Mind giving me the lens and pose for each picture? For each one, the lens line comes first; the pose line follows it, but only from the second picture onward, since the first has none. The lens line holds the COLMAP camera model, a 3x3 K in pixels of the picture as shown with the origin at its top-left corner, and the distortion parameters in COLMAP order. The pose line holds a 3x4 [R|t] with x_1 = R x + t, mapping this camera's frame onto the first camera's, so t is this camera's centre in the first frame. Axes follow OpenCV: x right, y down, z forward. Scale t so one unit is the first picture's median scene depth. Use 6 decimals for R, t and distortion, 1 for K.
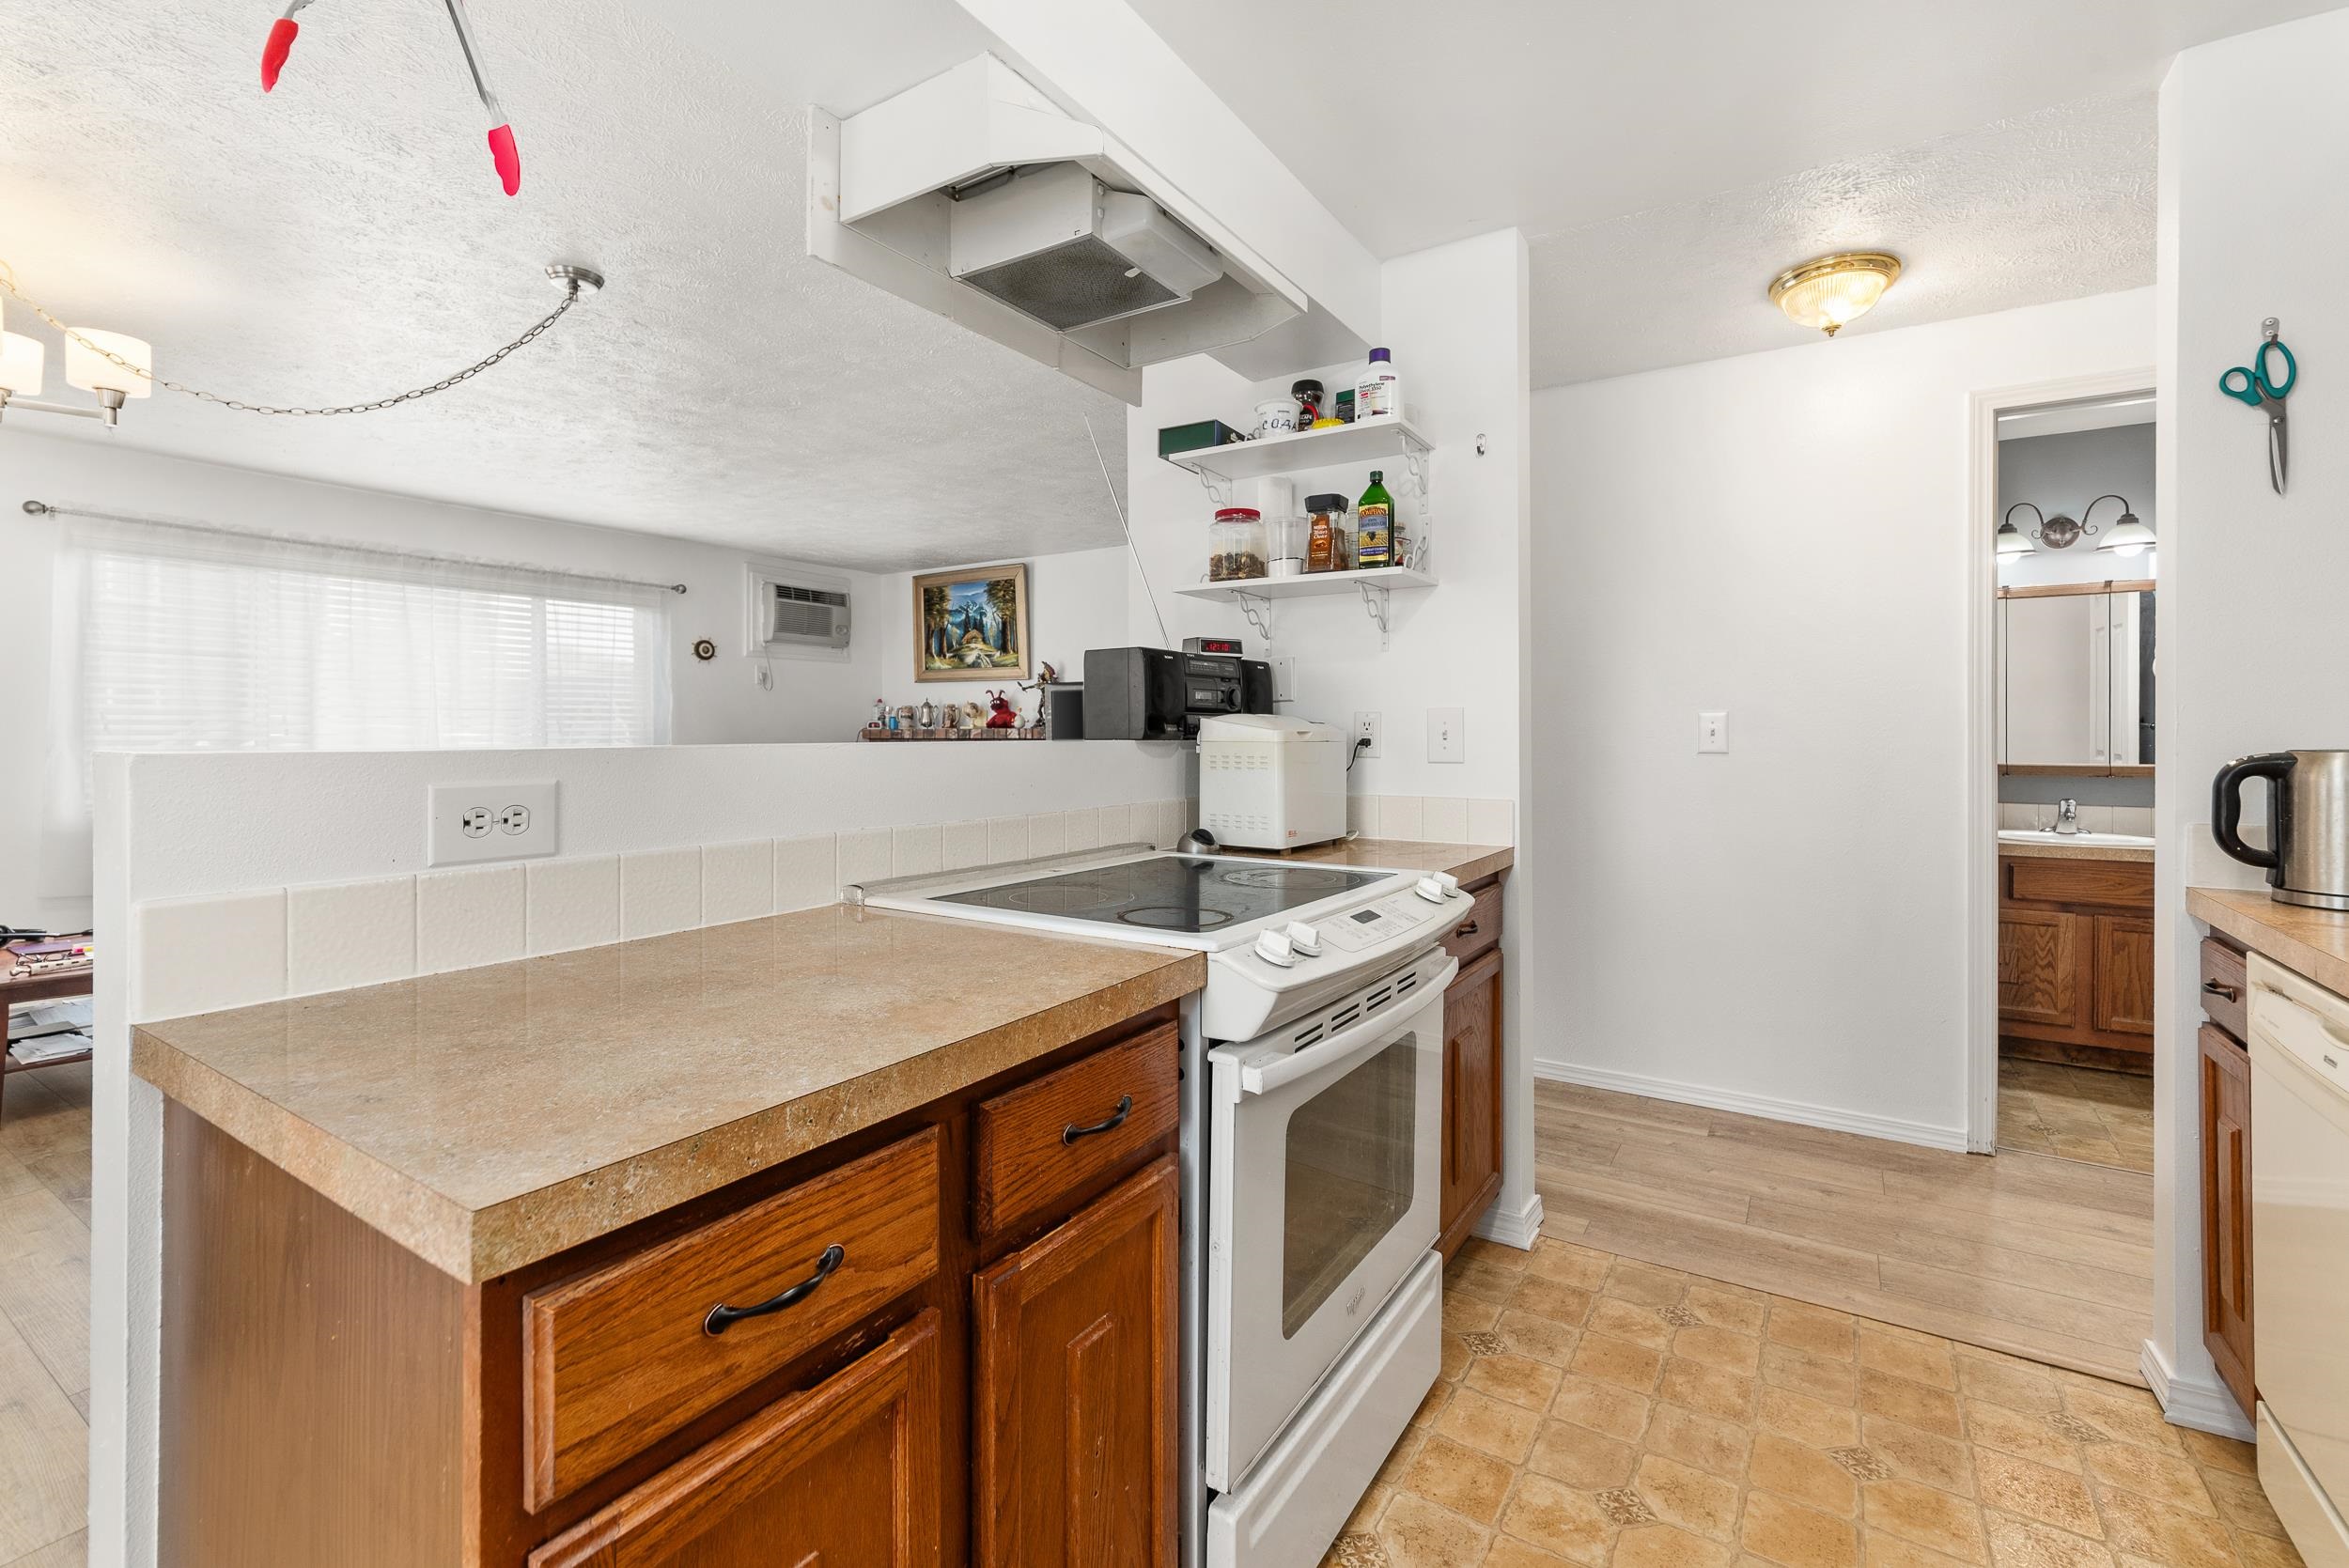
lens RADIAL K [[1031.7, 0, 1175.4], [0, 1031.7, 733.7], [0, 0, 1]] dist [0.000321, 0.000700]
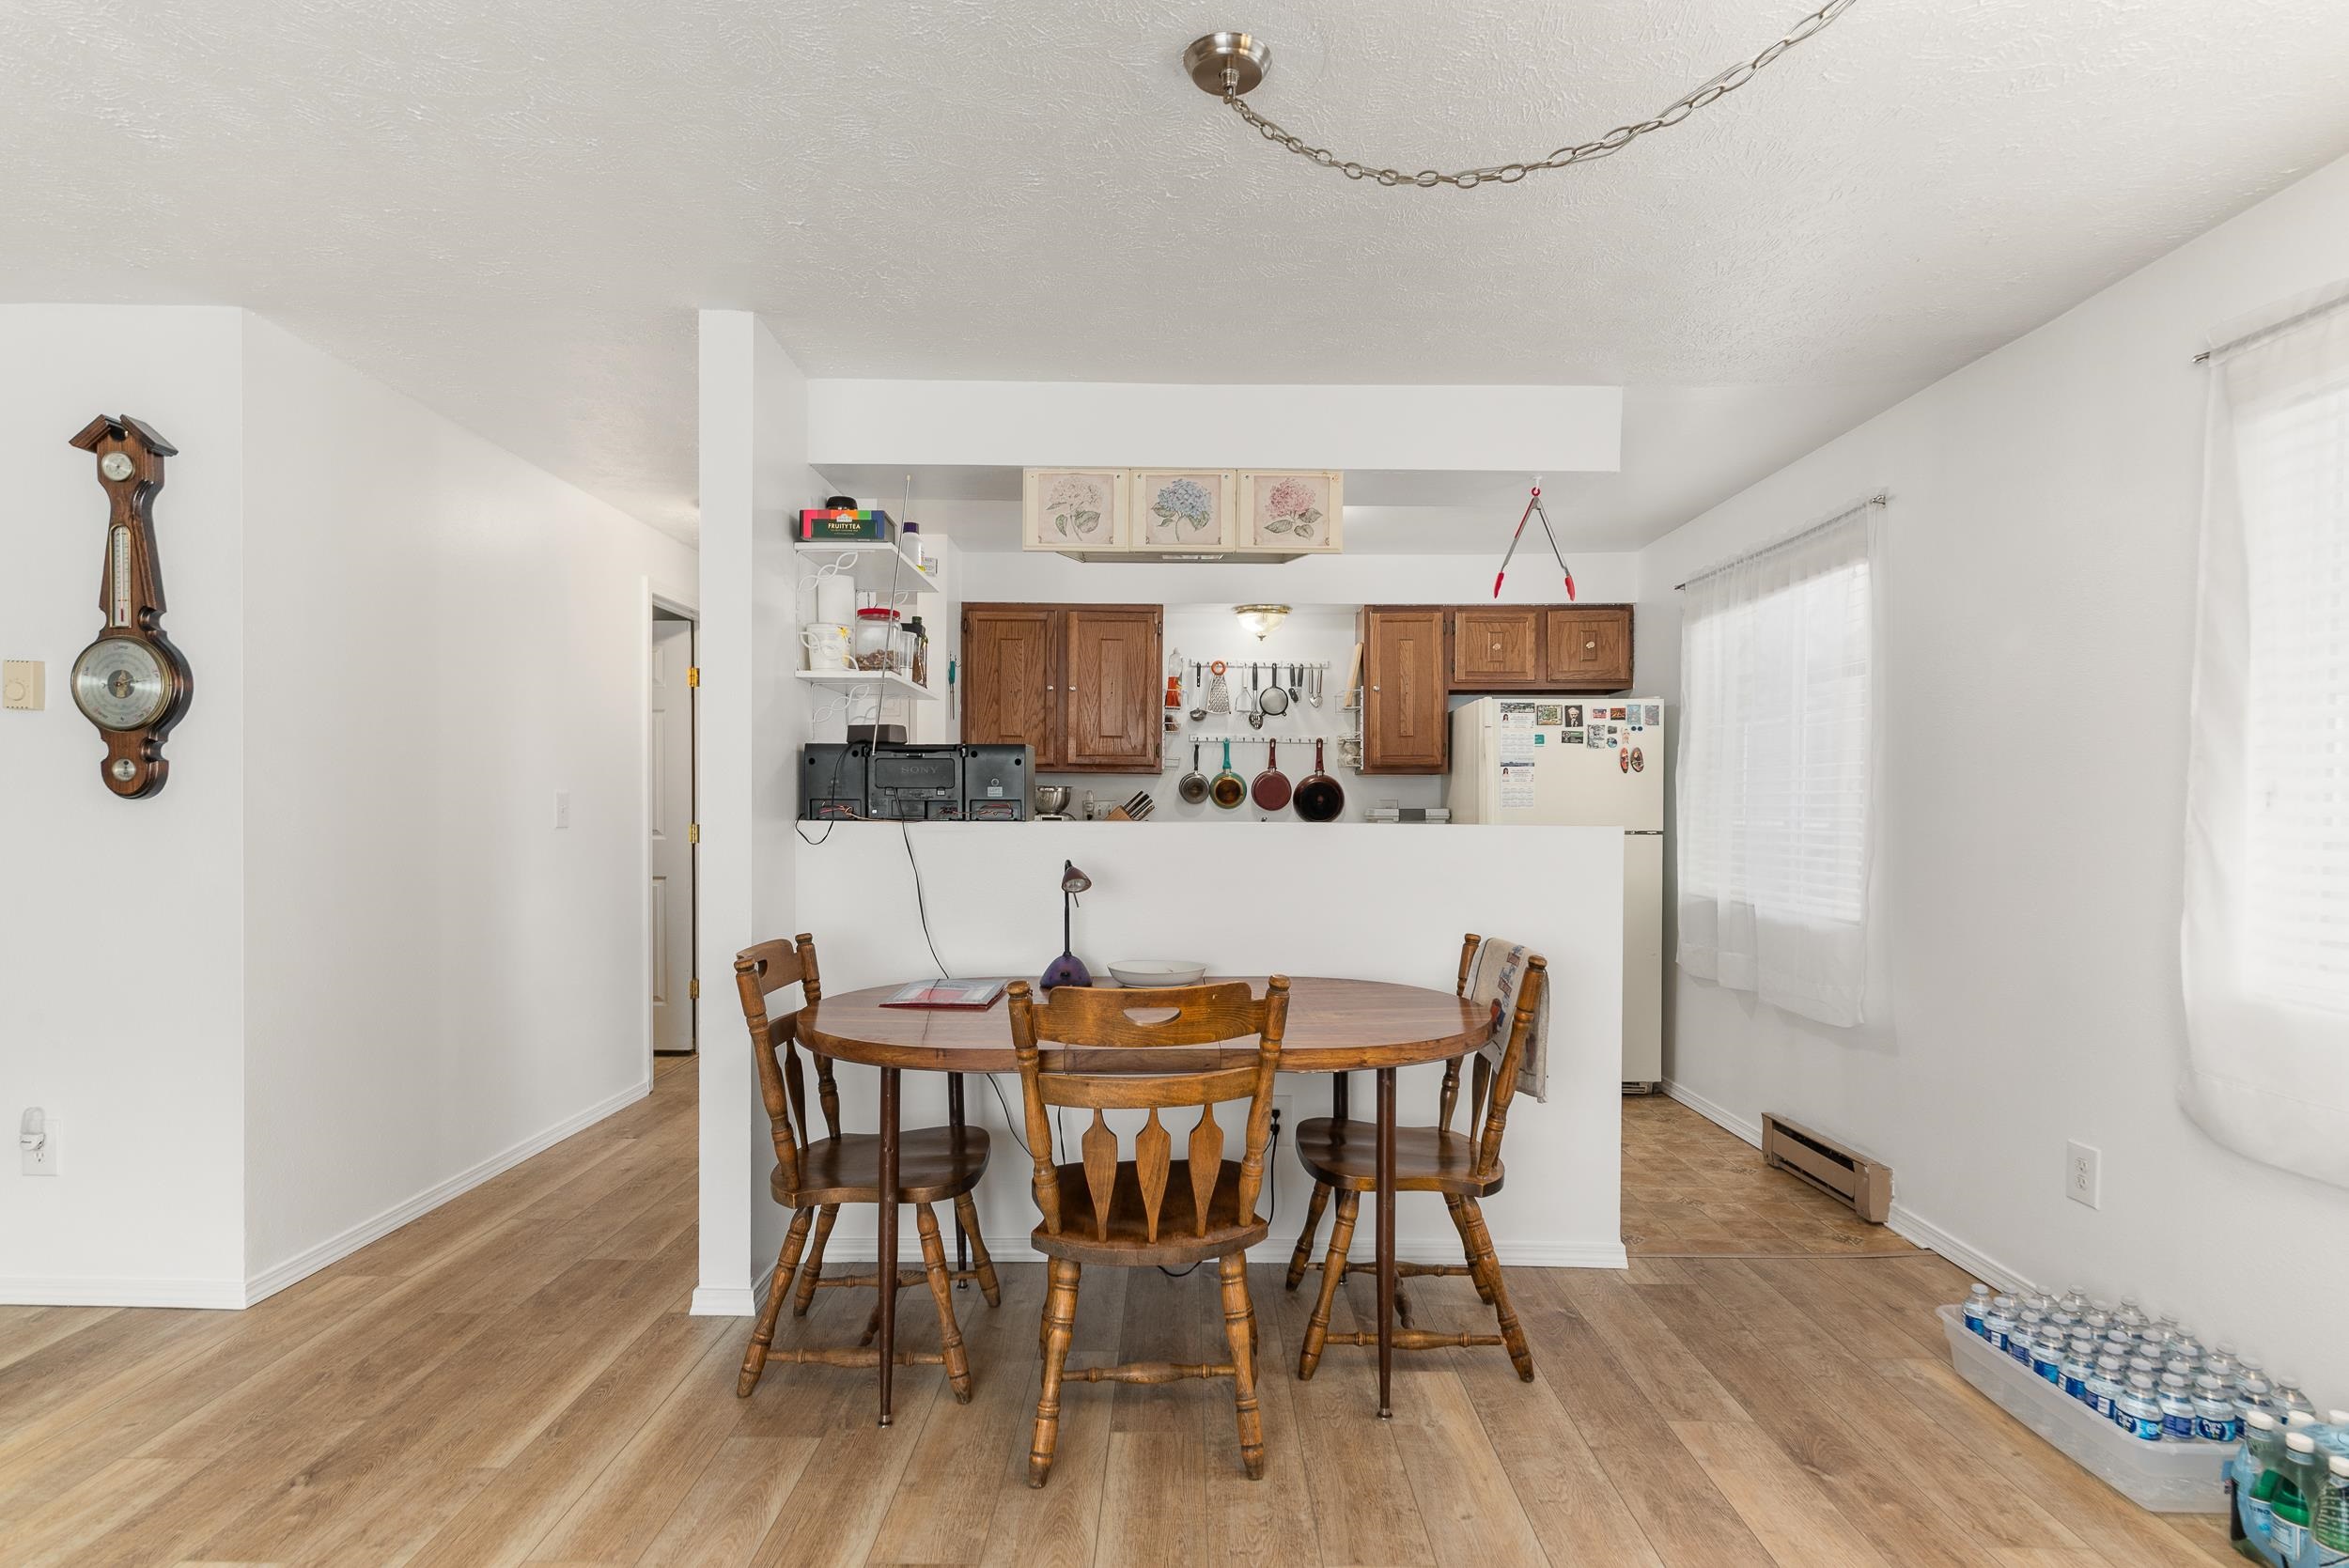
lens RADIAL K [[1162.4, 0, 1185.4], [0, 1162.4, 831.9], [0, 0, 1]] dist [-0.002166, -0.000489]
pose [[-0.543328, -0.021142, 0.839254, -0.494673], [-0.004880, 0.999745, 0.022026, -0.004333], [-0.839506, 0.007872, -0.543293, 0.601728]]
